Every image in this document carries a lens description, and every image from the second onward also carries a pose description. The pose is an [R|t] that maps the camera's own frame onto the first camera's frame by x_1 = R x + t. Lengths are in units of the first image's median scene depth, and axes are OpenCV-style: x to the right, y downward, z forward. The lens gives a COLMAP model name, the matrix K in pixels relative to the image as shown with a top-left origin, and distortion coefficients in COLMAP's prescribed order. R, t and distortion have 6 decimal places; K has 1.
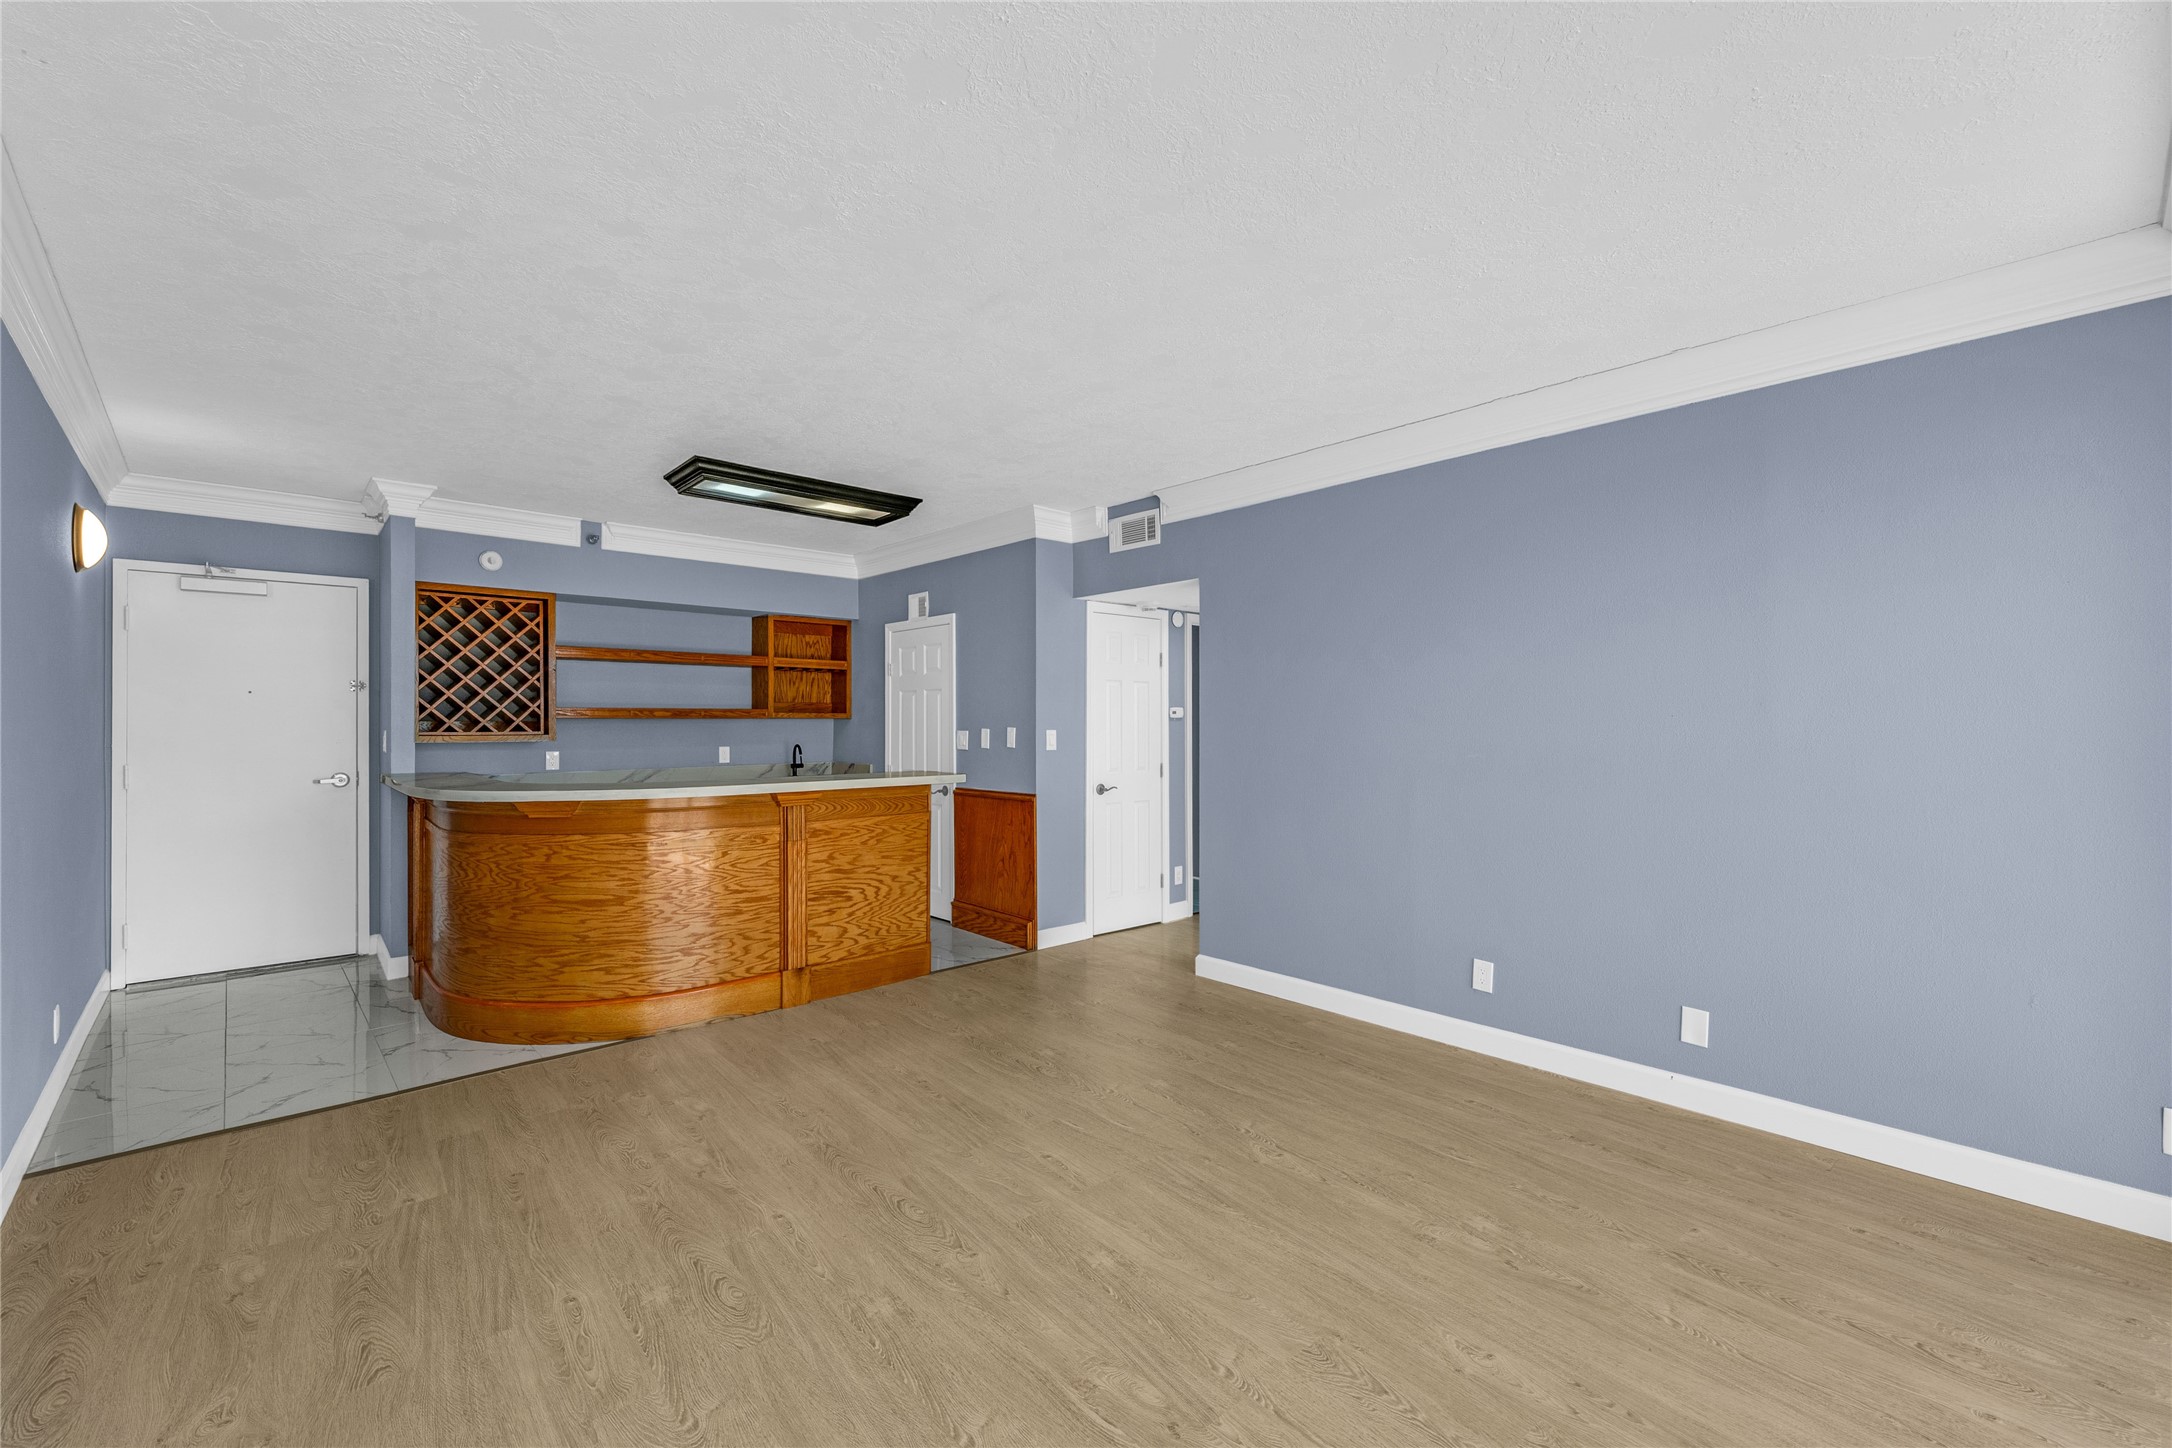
lens RADIAL K [[901.1, 0, 1088.6], [0, 901.1, 715.3], [0, 0, 1]] dist [0.007591, -0.002991]
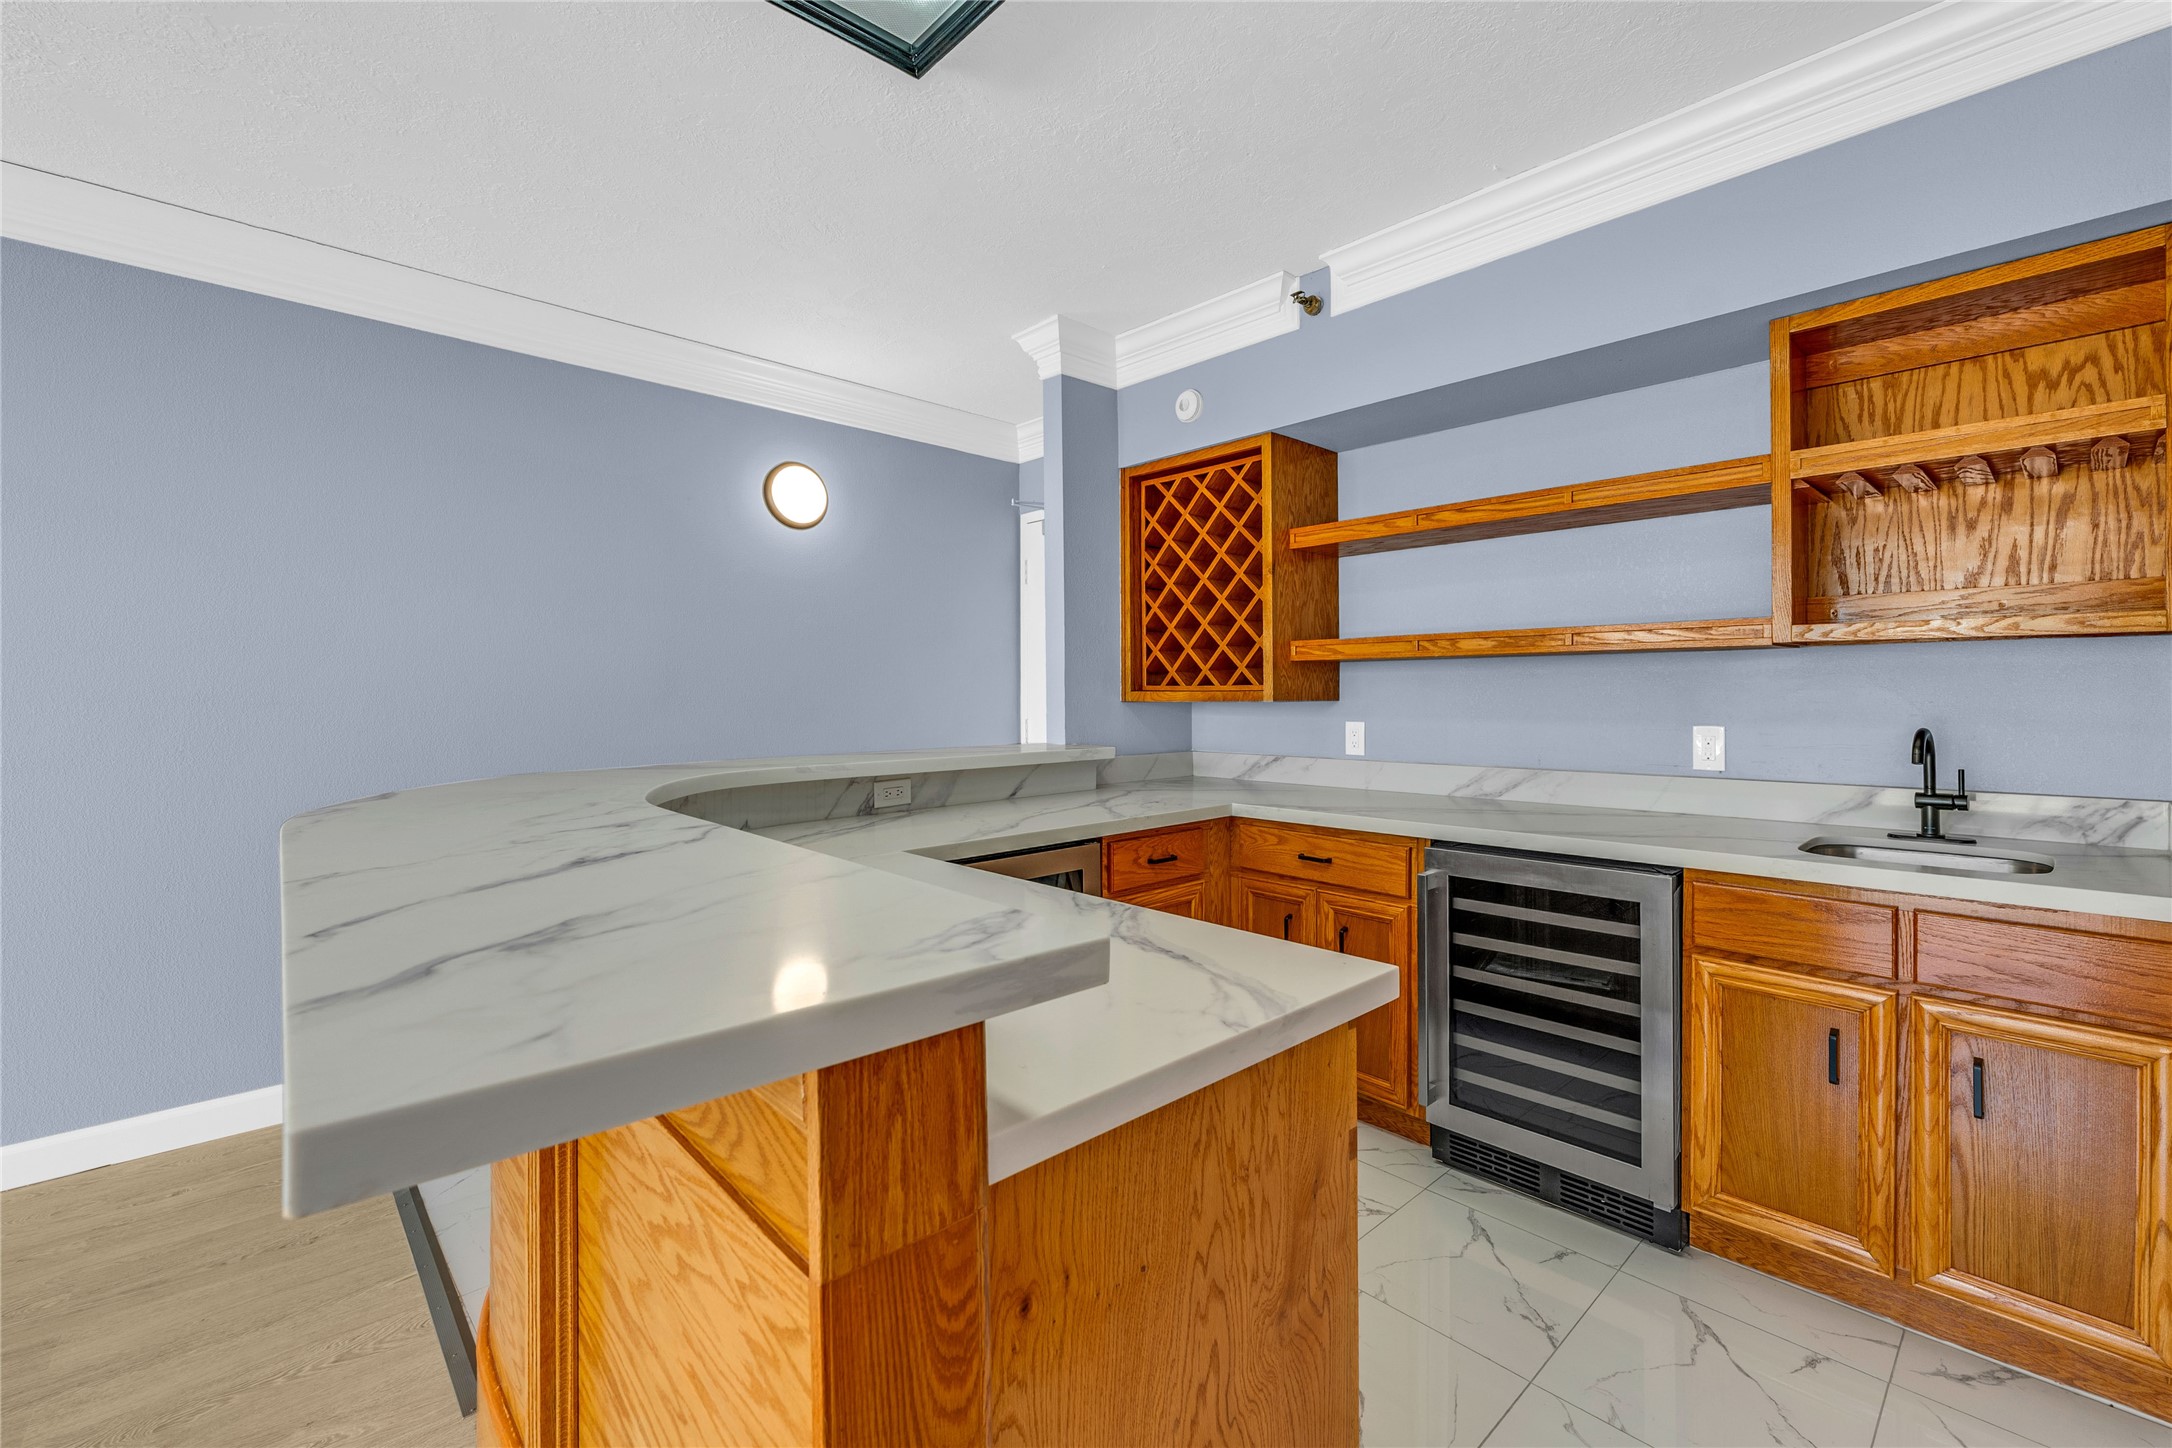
lens RADIAL K [[915.7, 0, 1132.6], [0, 915.7, 686.5], [0, 0, 1]] dist [0.000961, 0.000440]
pose [[0.026604, -0.001621, -0.999645, -0.047310], [0.013802, 0.999904, -0.001254, 0.022792], [0.999551, -0.013763, 0.026623, 1.089003]]
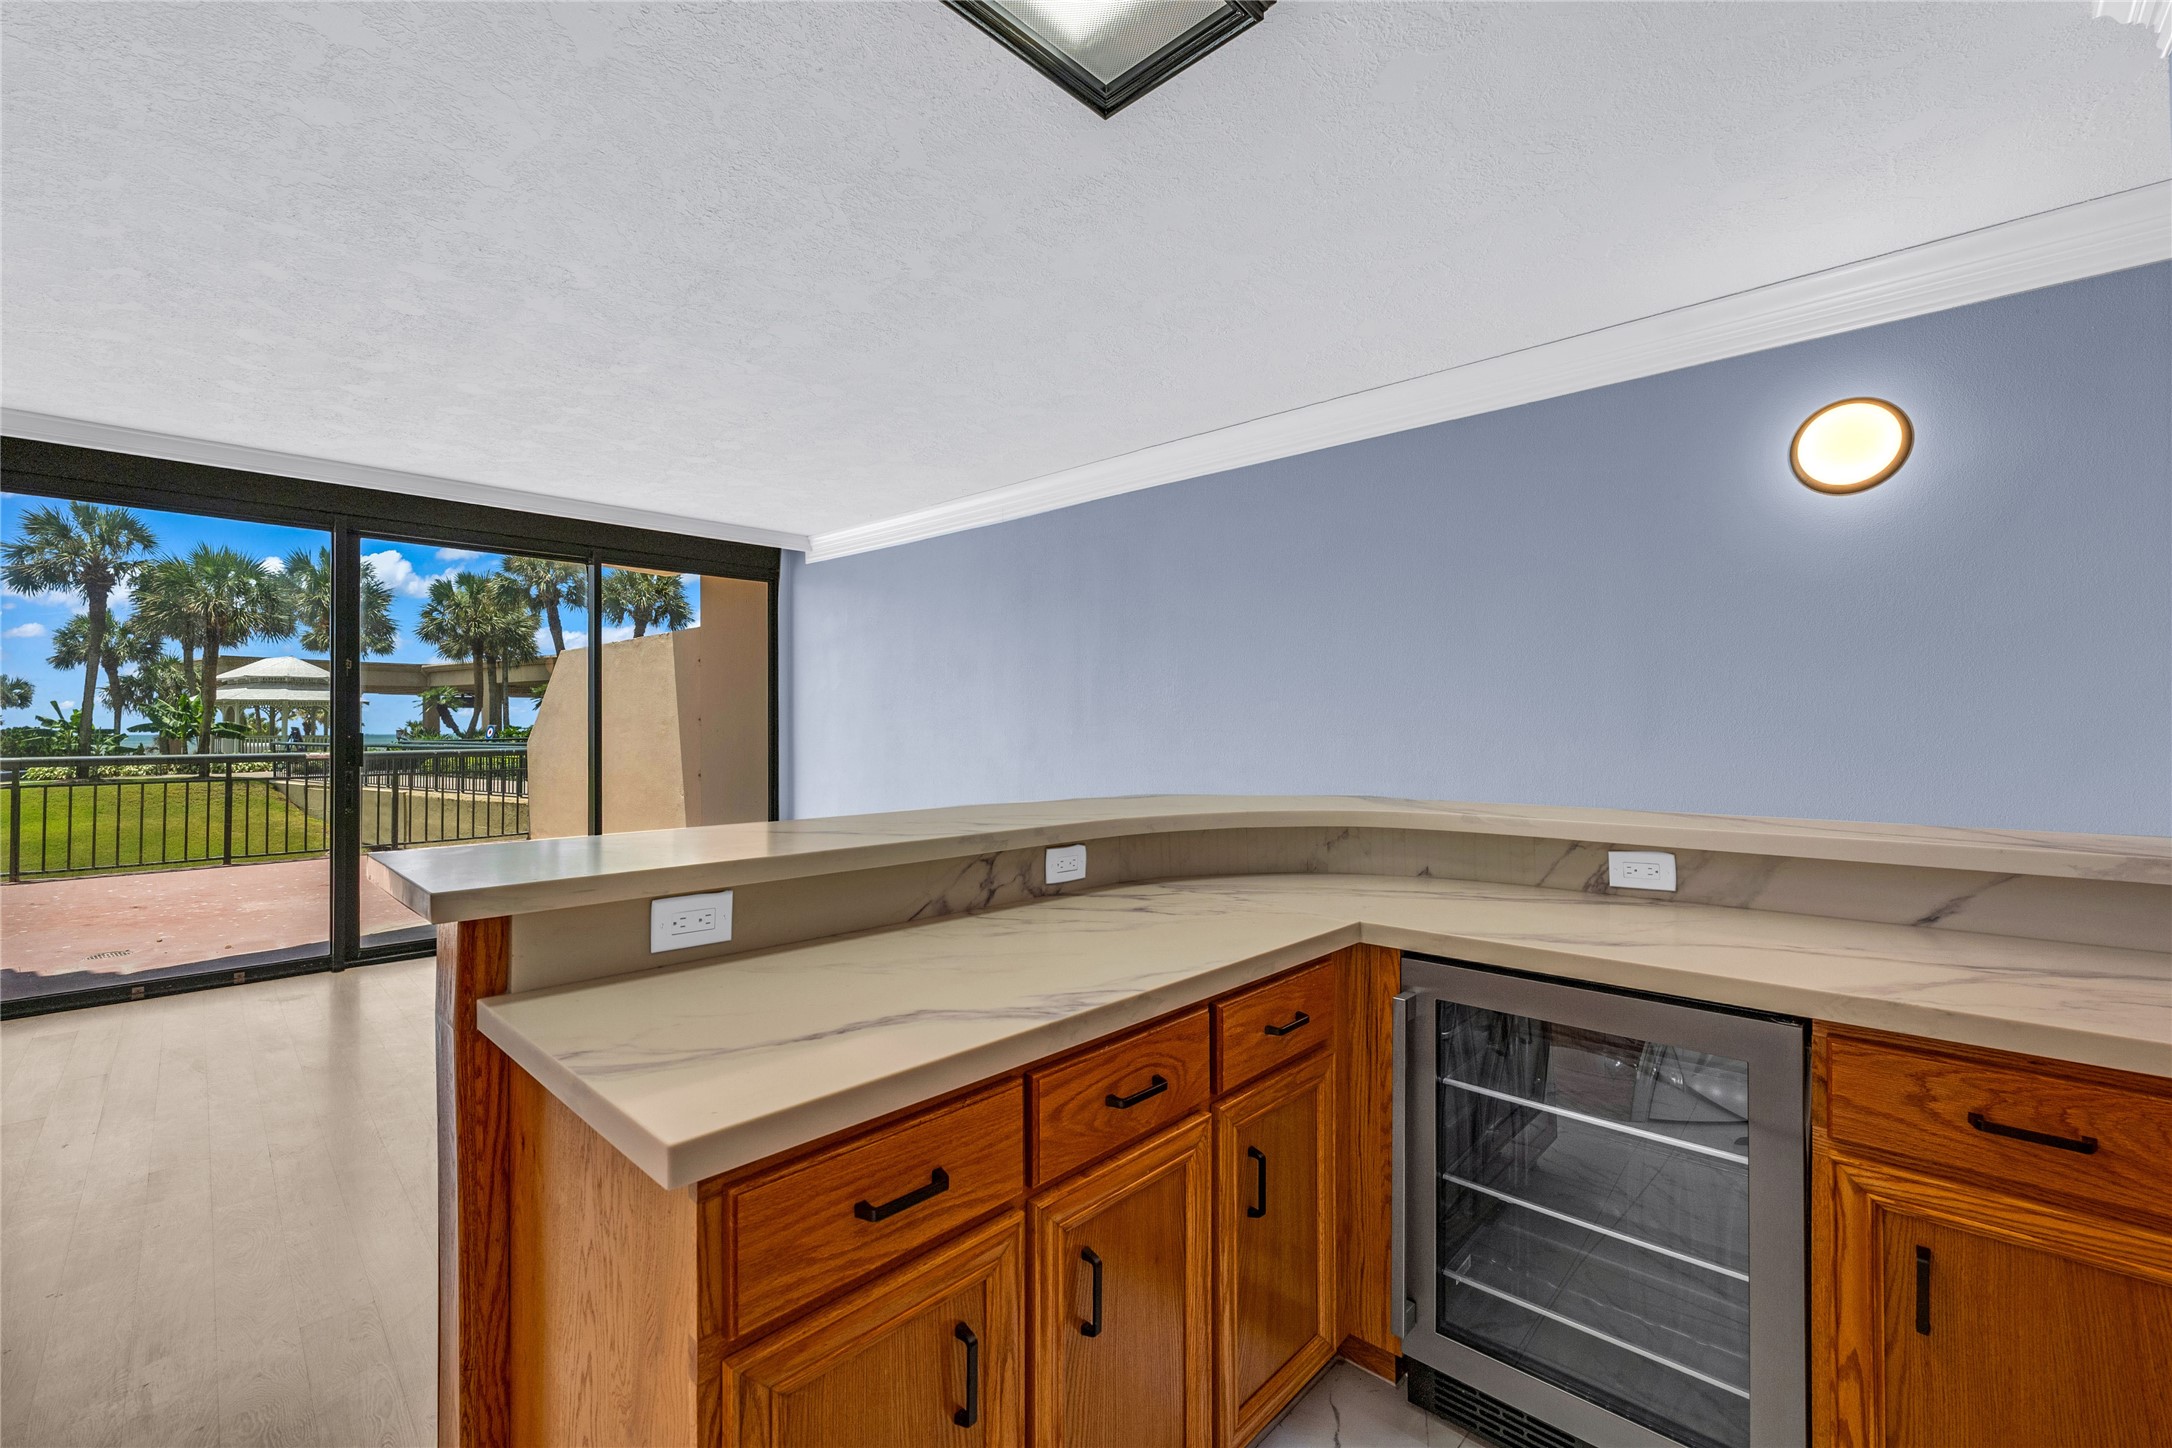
lens RADIAL K [[901.1, 0, 1091.3], [0, 901.1, 723.5], [0, 0, 1]] dist [0.007591, -0.002991]
pose [[-0.996741, 0.004773, -0.080522, -0.359341], [0.005915, 0.999885, -0.013945, 0.026132], [0.080446, -0.014376, -0.996655, 1.337856]]
